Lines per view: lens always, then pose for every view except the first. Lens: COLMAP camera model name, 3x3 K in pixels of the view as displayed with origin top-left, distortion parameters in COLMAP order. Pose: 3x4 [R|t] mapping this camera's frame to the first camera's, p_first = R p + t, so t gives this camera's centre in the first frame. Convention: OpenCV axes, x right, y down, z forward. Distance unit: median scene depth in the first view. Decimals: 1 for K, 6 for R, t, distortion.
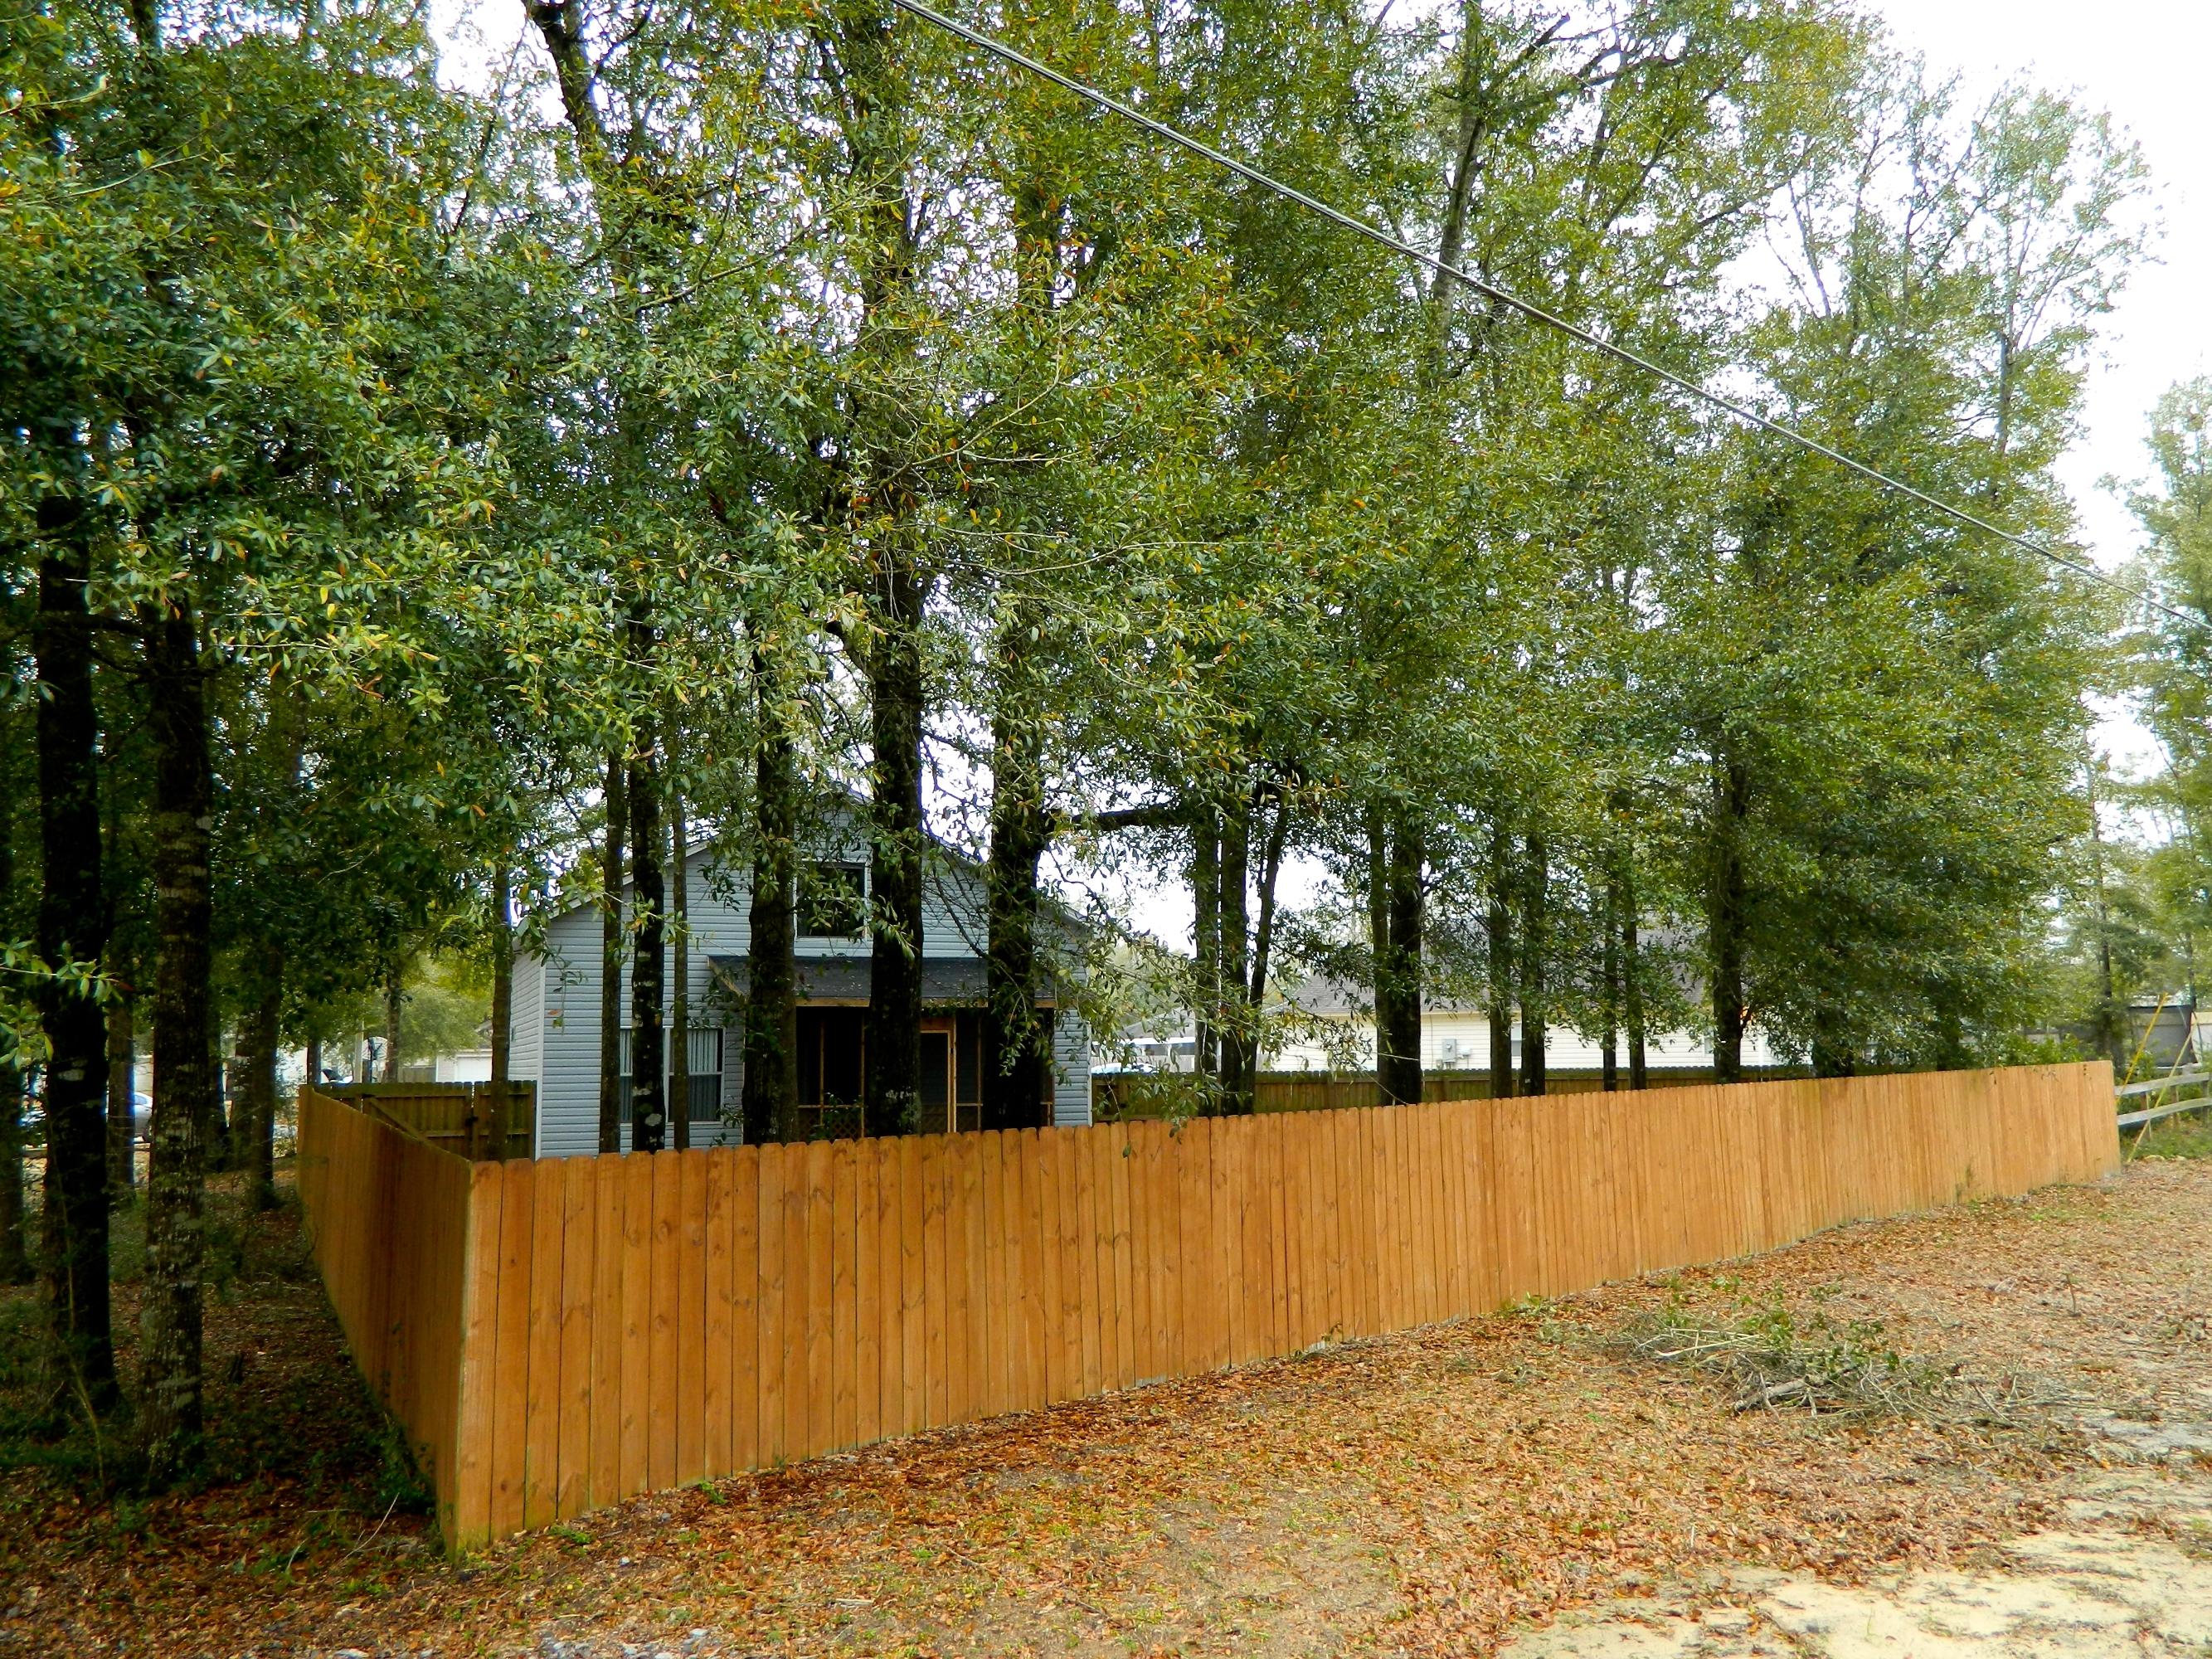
lens RADIAL K [[1827.8, 0, 1105.6], [0, 1827.8, 807.9], [0, 0, 1]] dist [-0.003339, -0.002036]
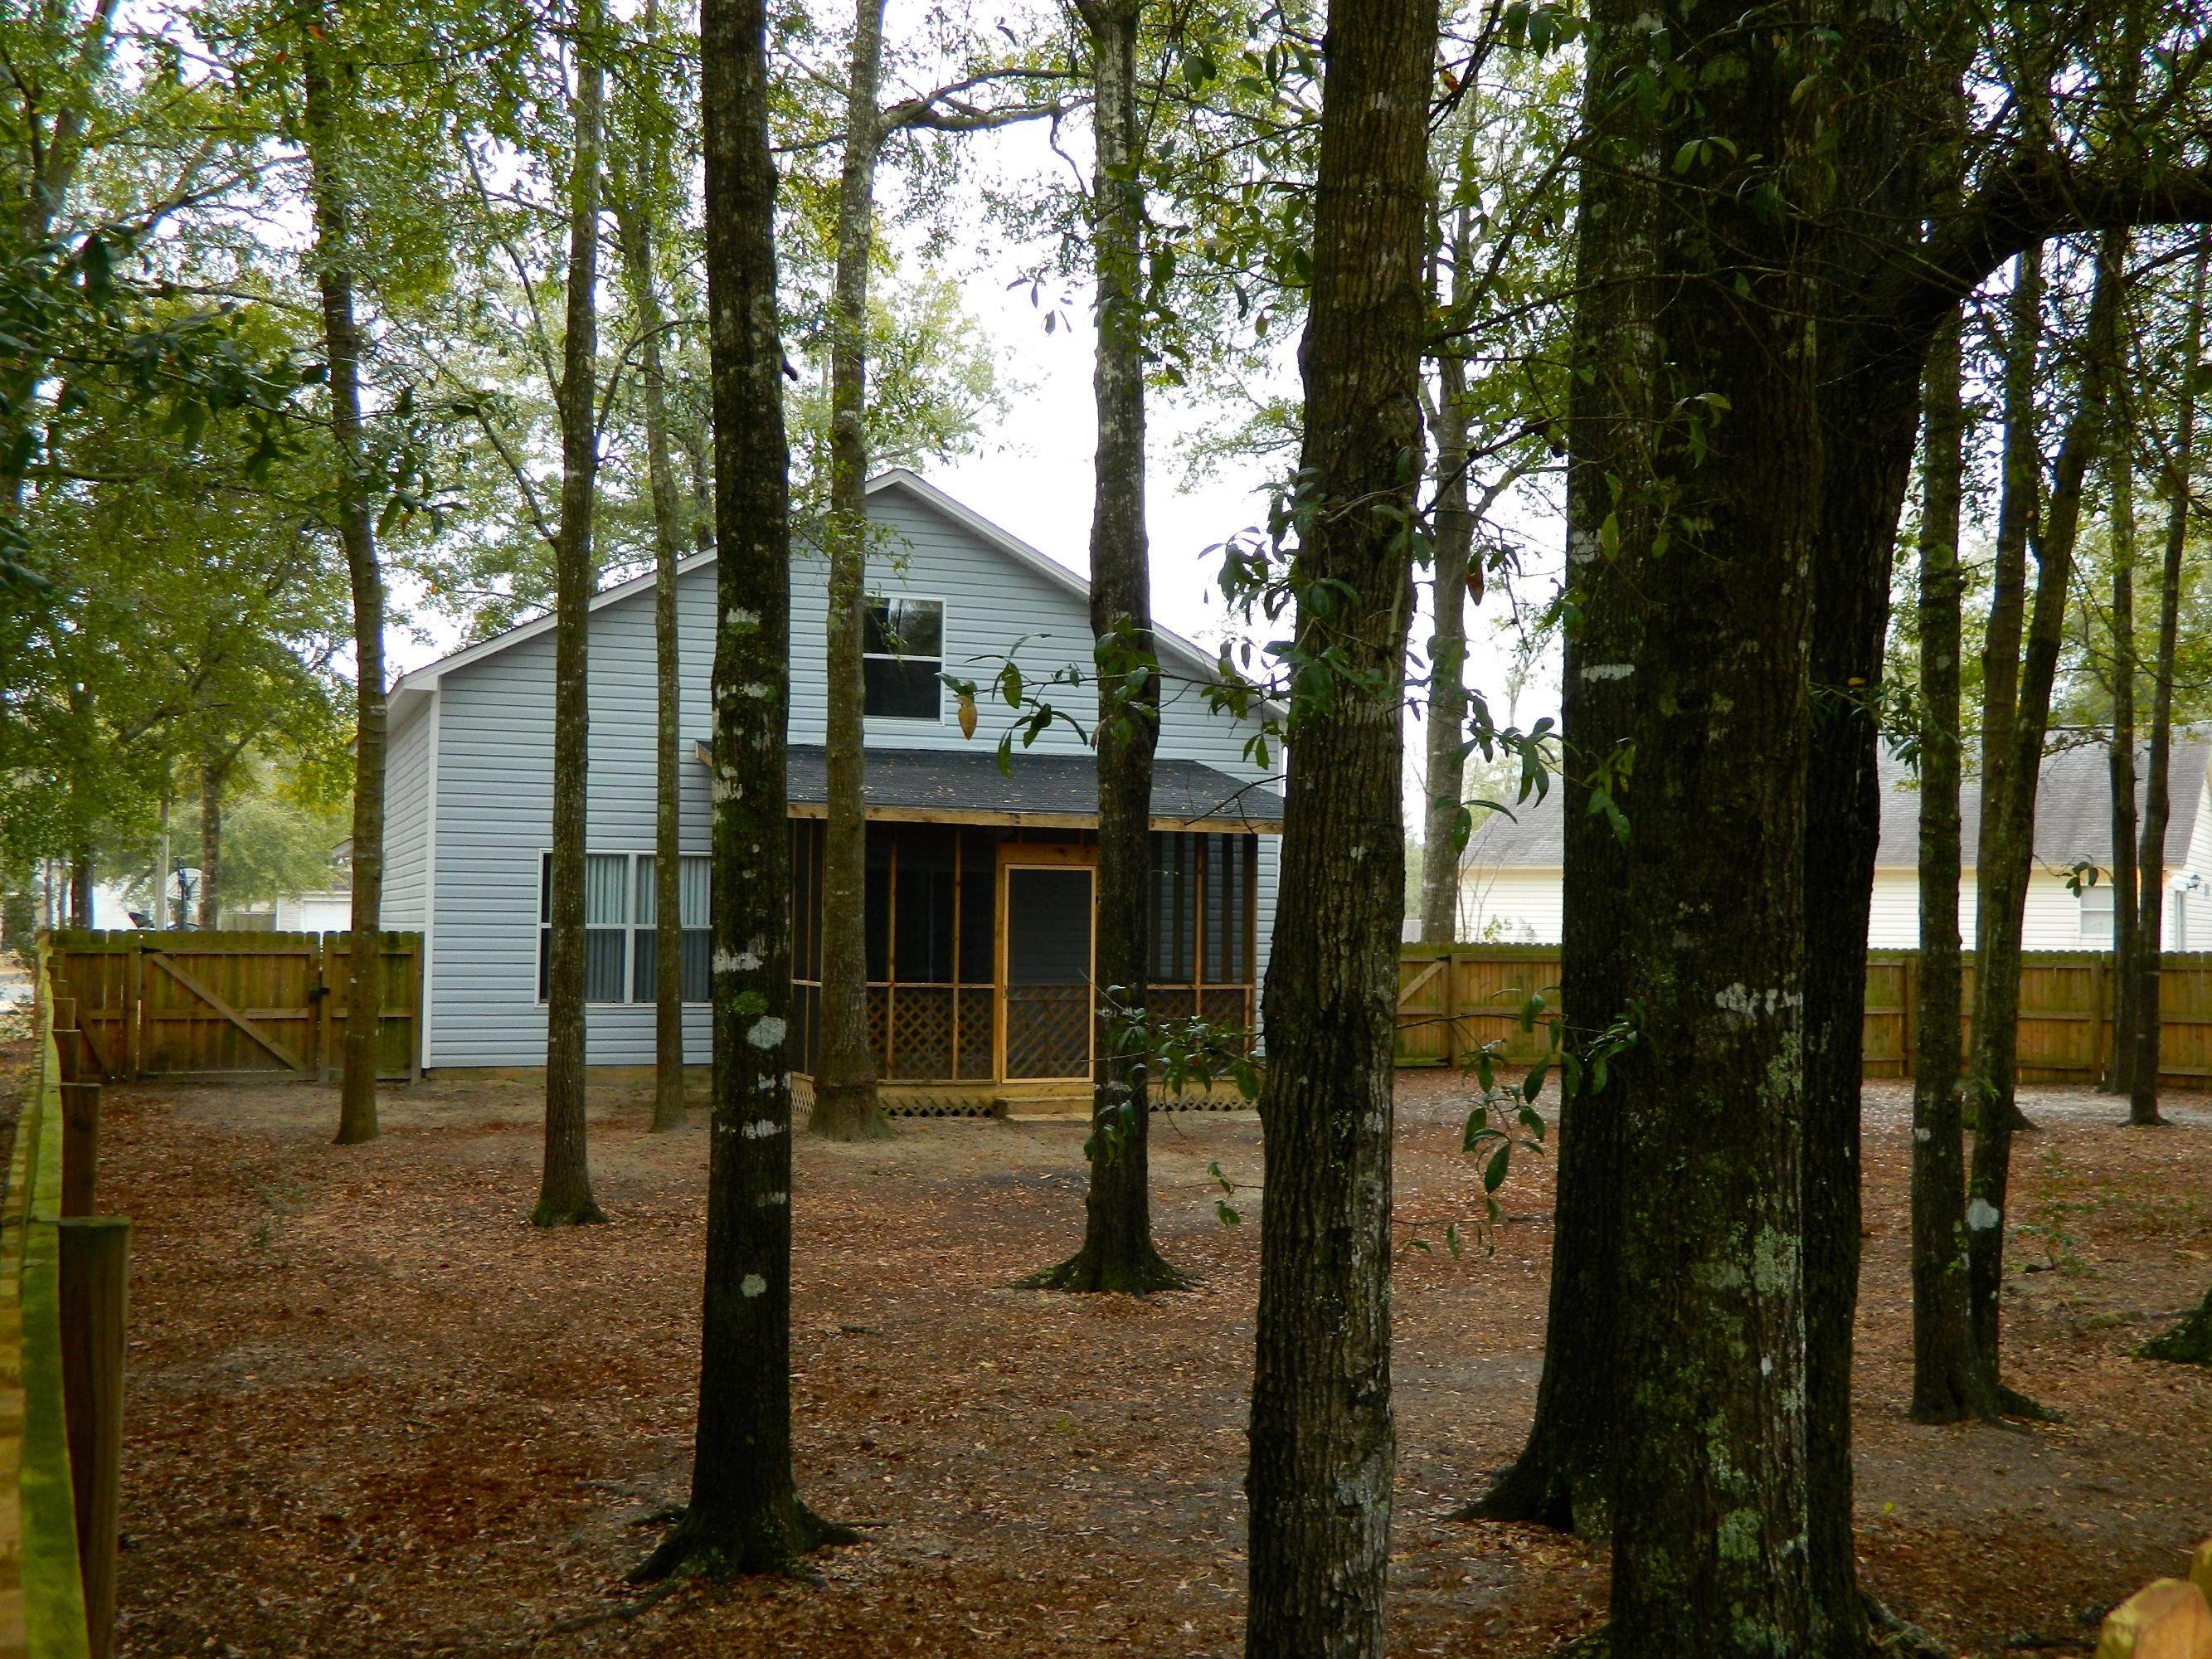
lens RADIAL K [[2224.6, 0, 1108.0], [0, 2224.6, 825.8], [0, 0, 1]] dist [0.013319, 0.000000]
pose [[0.999727, 0.022659, 0.005715, -0.071487], [-0.023090, 0.995461, 0.092322, 0.032131], [-0.003597, -0.092429, 0.995713, 0.210848]]
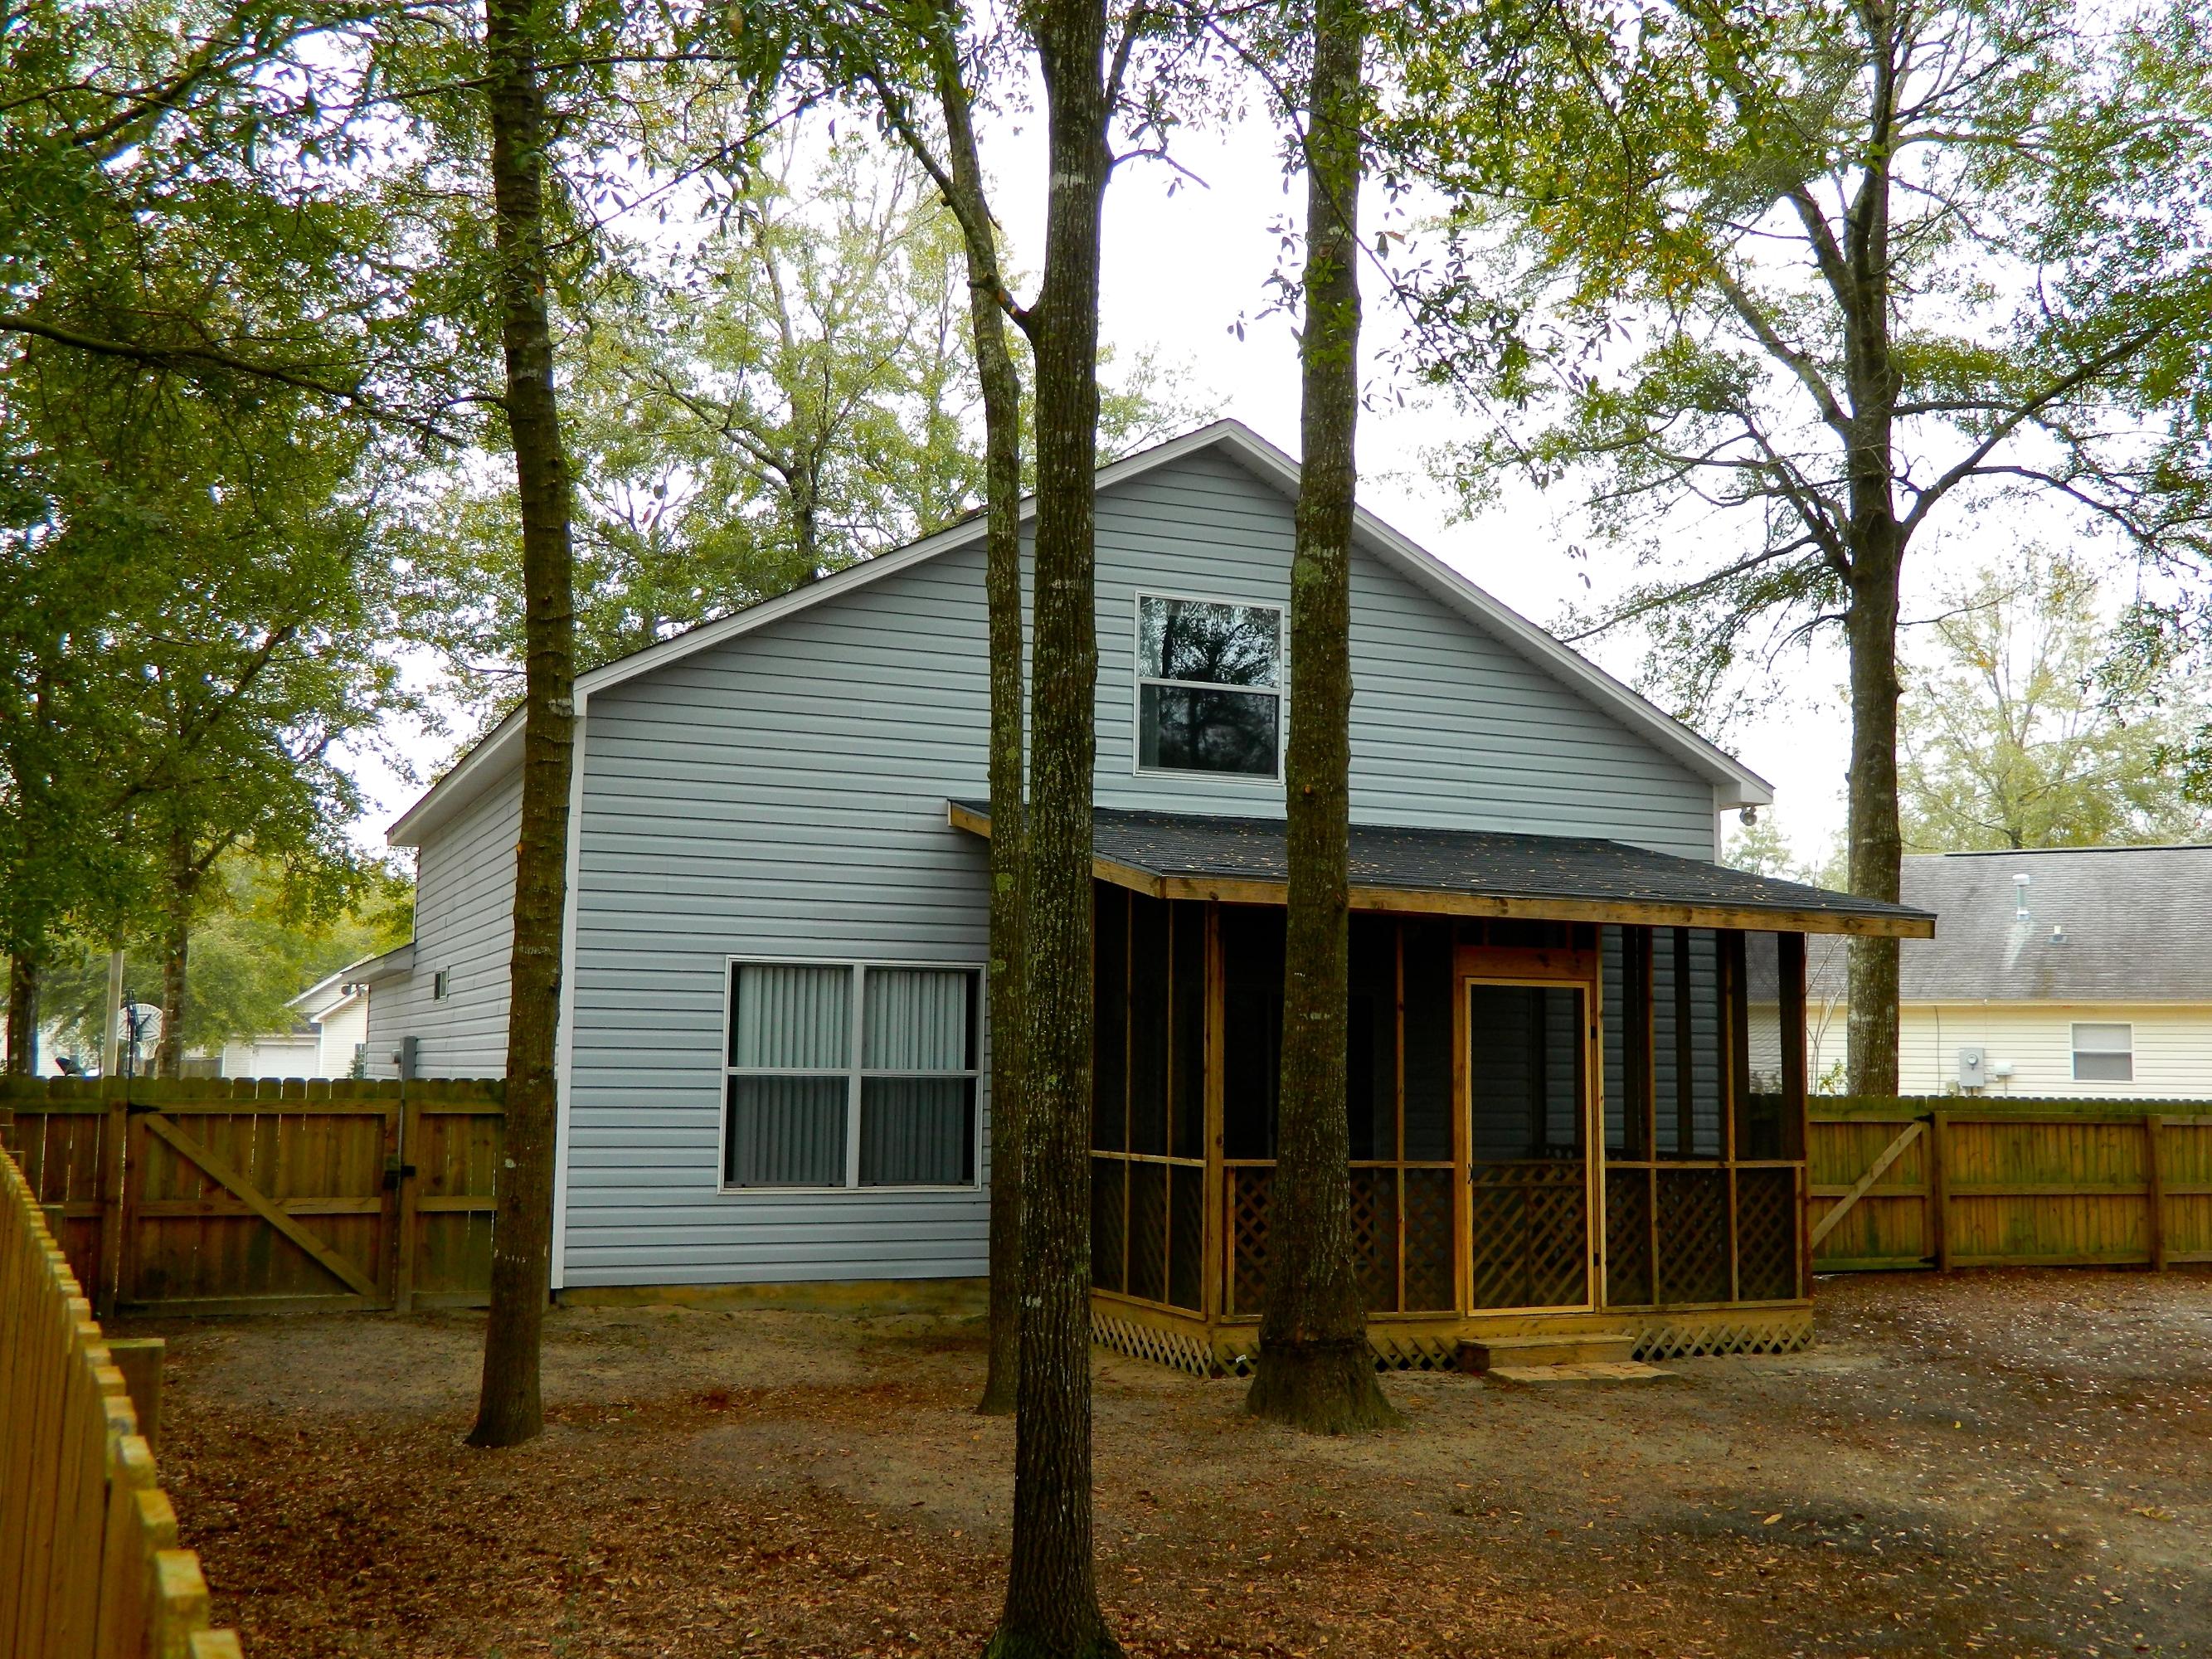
lens RADIAL K [[2224.6, 0, 1111.5], [0, 2224.6, 833.1], [0, 0, 1]] dist [0.013319, 0.000000]
pose [[0.999072, 0.026955, 0.033608, -0.175949], [-0.027947, 0.999177, 0.029401, 0.064470], [-0.032788, -0.030312, 0.999003, 0.425496]]
